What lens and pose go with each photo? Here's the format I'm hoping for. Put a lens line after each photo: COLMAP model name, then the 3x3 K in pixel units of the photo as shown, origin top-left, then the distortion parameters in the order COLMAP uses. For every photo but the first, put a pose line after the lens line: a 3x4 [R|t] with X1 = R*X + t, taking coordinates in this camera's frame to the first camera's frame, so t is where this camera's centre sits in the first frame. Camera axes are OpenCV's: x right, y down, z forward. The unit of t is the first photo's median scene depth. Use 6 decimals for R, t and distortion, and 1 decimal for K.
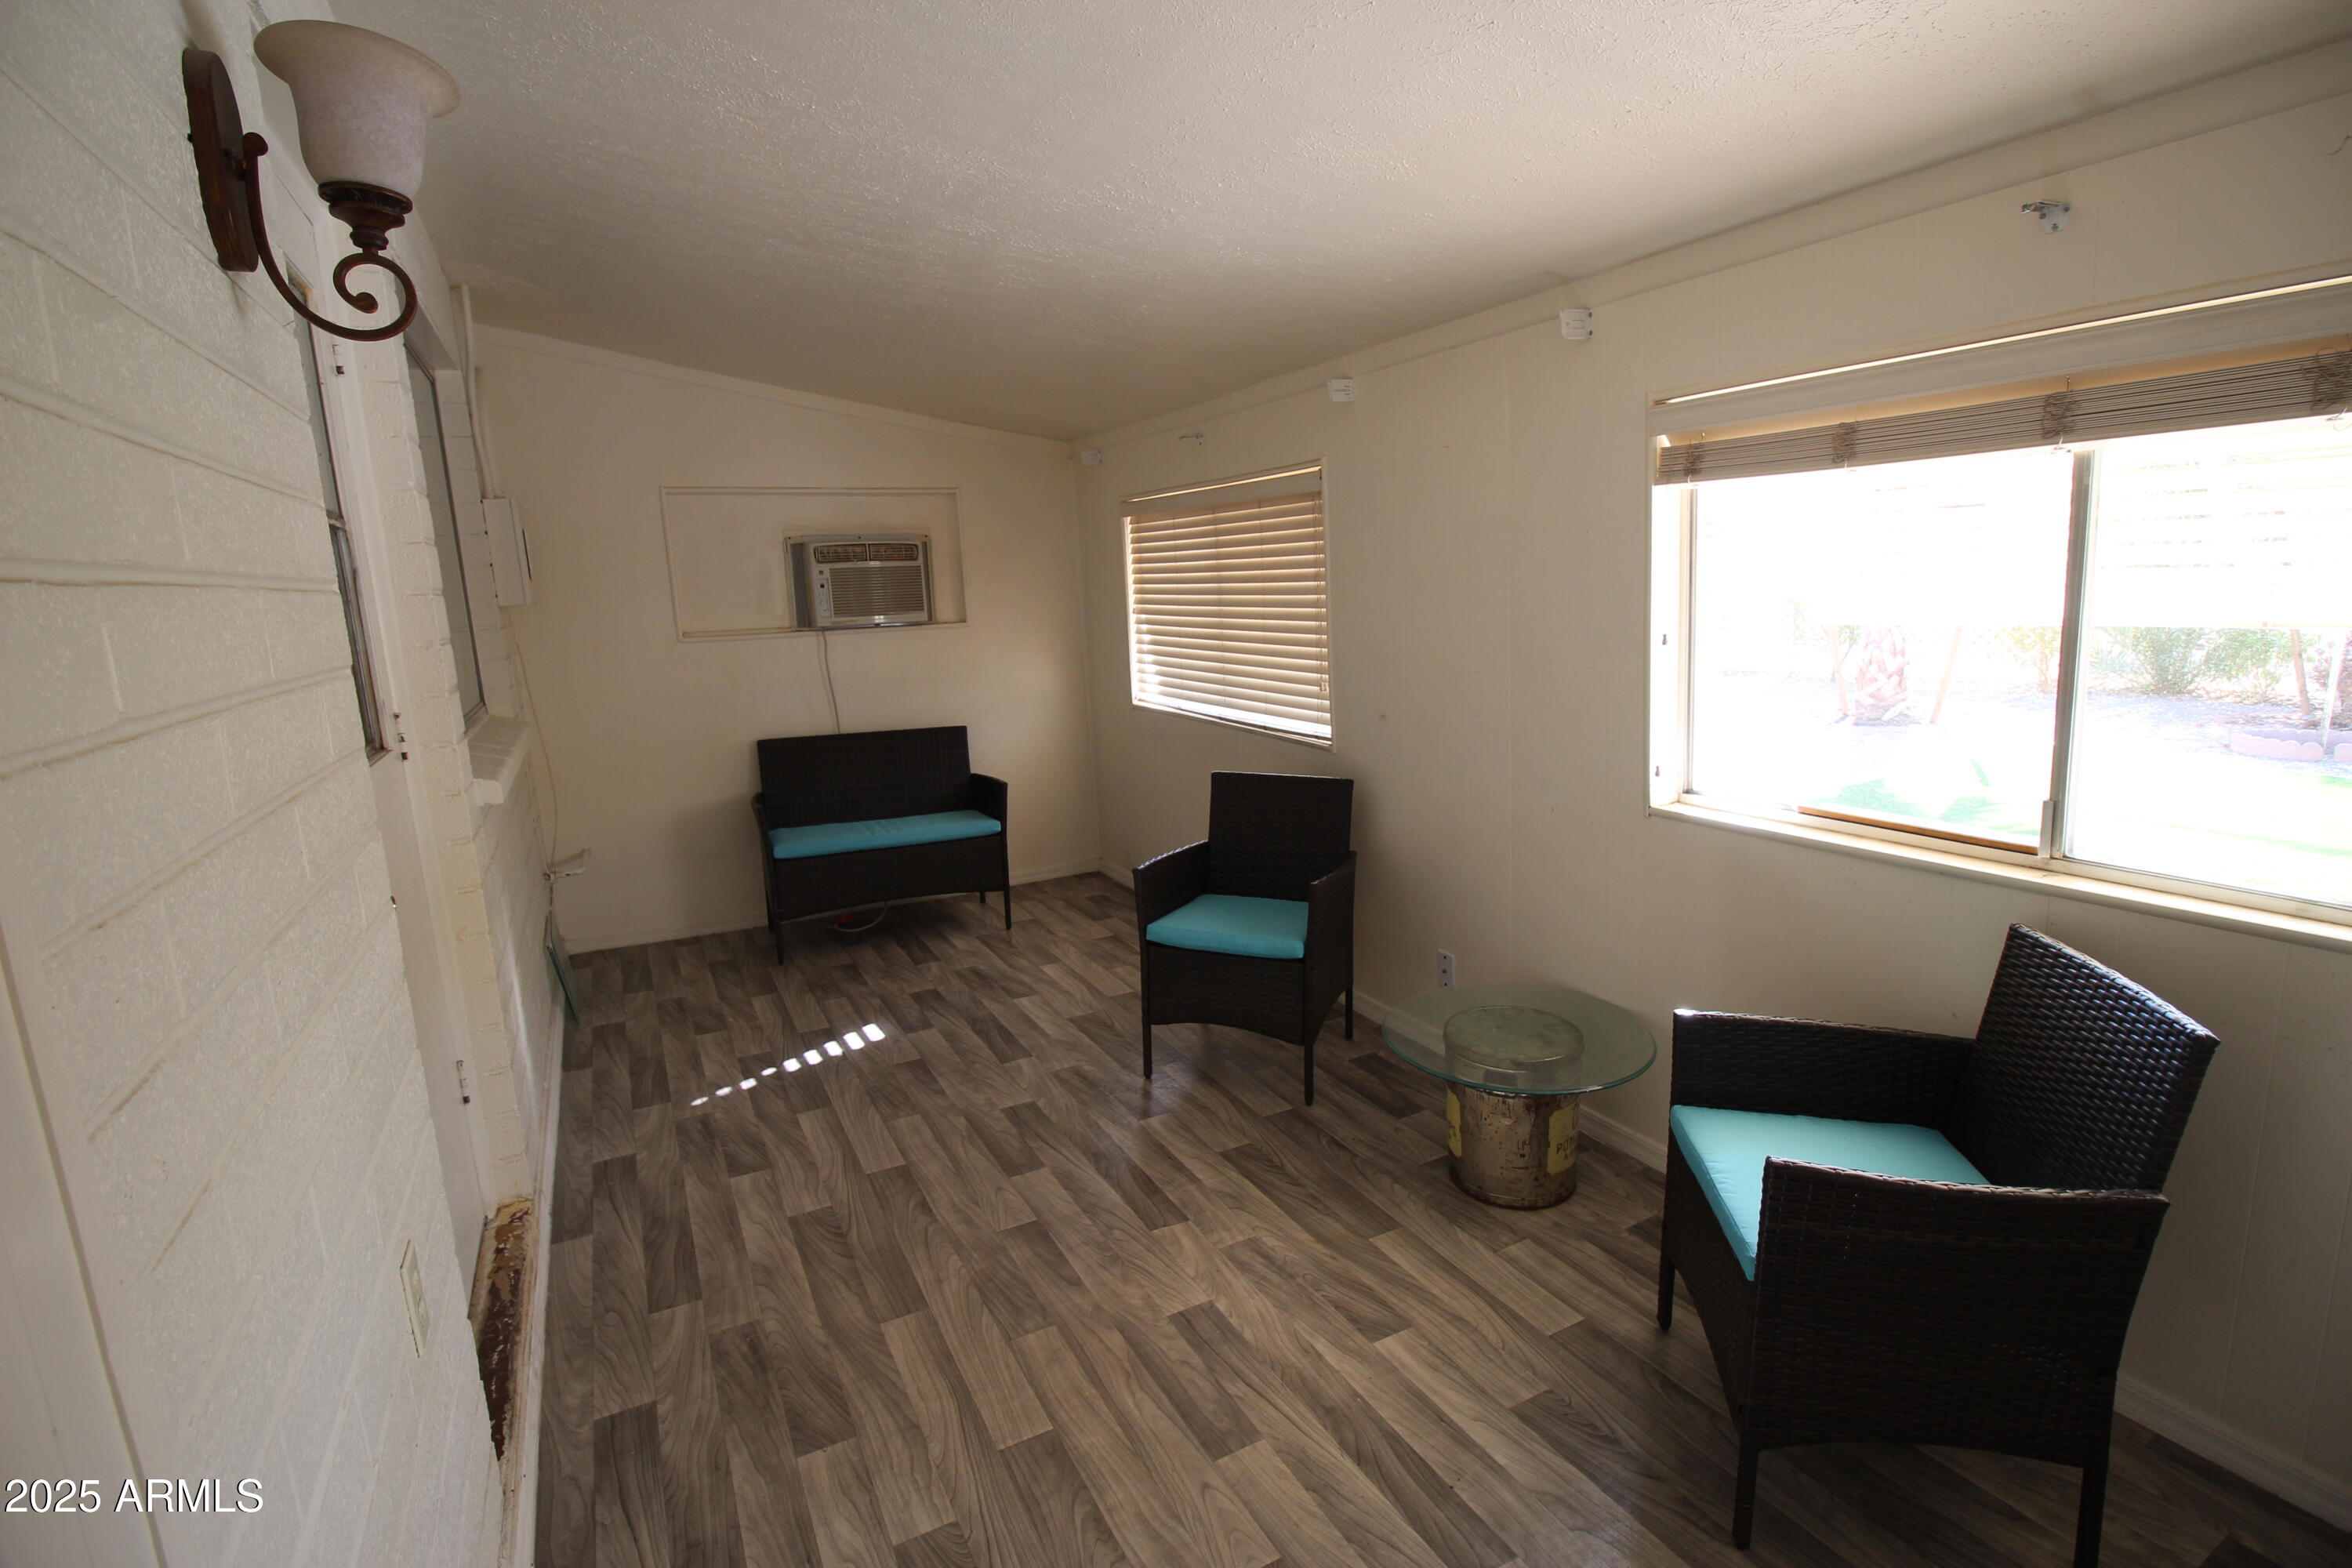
lens RADIAL K [[1082.8, 0, 1177.8], [0, 1082.8, 758.0], [0, 0, 1]] dist [-0.000674, -0.012367]
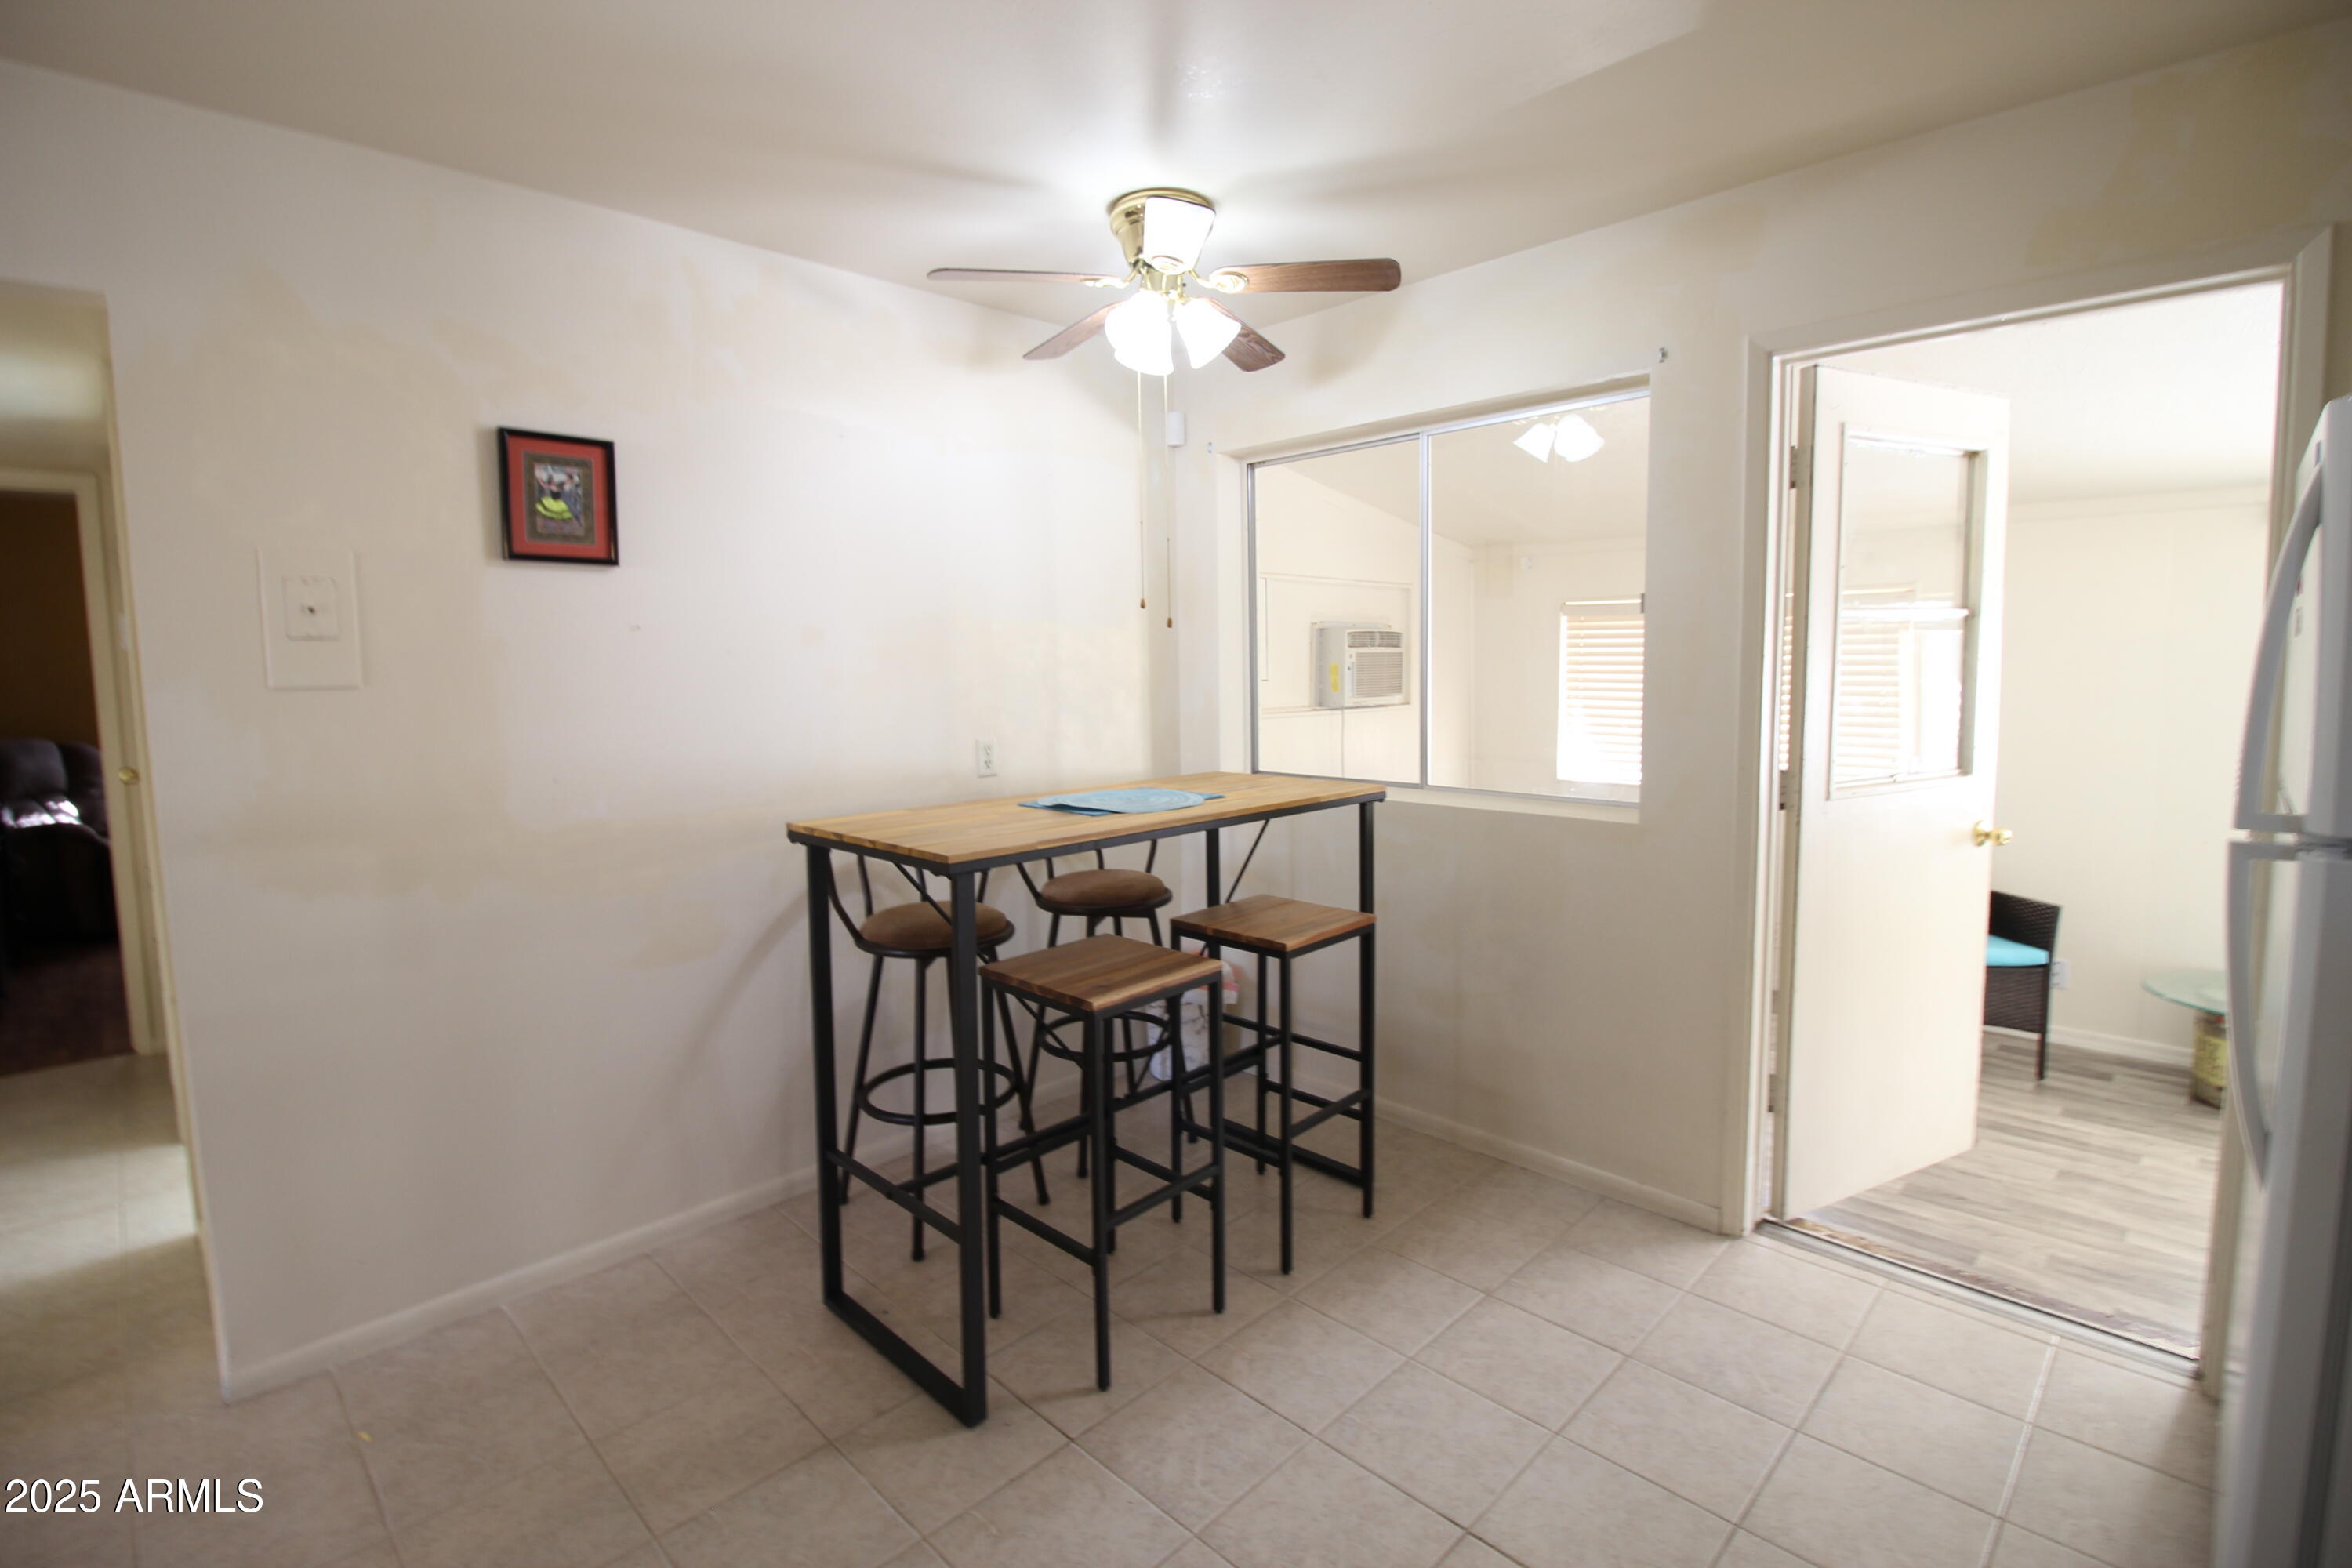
lens RADIAL K [[1082.8, 0, 1177.8], [0, 1082.8, 758.0], [0, 0, 1]] dist [-0.000674, -0.012367]
pose [[0.957063, 0.001032, 0.289879, -0.796658], [0.025731, 0.995744, -0.088497, 0.019905], [-0.288736, 0.092156, 0.952963, 0.035007]]
